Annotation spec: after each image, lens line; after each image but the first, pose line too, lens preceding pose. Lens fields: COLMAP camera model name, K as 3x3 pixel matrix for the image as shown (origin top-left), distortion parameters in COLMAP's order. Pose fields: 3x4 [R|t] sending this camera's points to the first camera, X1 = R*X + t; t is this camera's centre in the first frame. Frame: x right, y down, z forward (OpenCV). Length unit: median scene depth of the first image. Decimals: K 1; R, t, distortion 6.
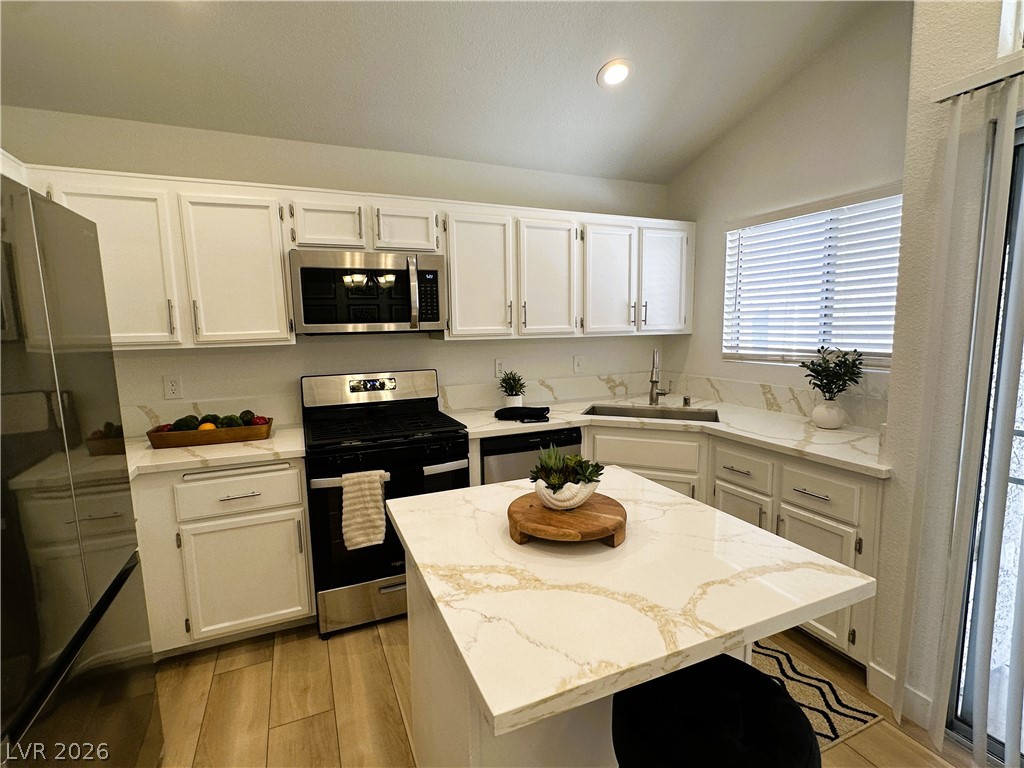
lens RADIAL K [[488.6, 0, 512.0], [0, 488.6, 384.0], [0, 0, 1]] dist [-0.000781, -0.000034]
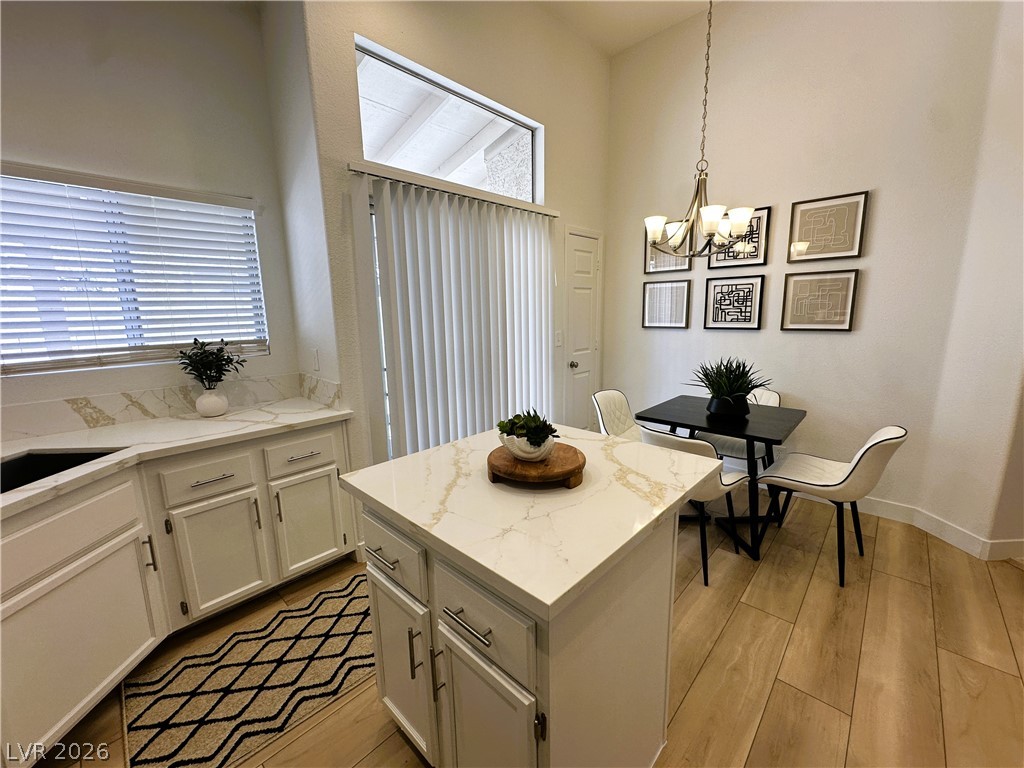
lens RADIAL K [[410.6, 0, 512.0], [0, 410.6, 384.0], [0, 0, 1]] dist [-0.007921, -0.000060]
pose [[-0.386085, -0.137696, 0.912128, -0.436687], [0.140371, 0.968512, 0.205624, -0.074414], [-0.911721, 0.207424, -0.354599, 0.795206]]
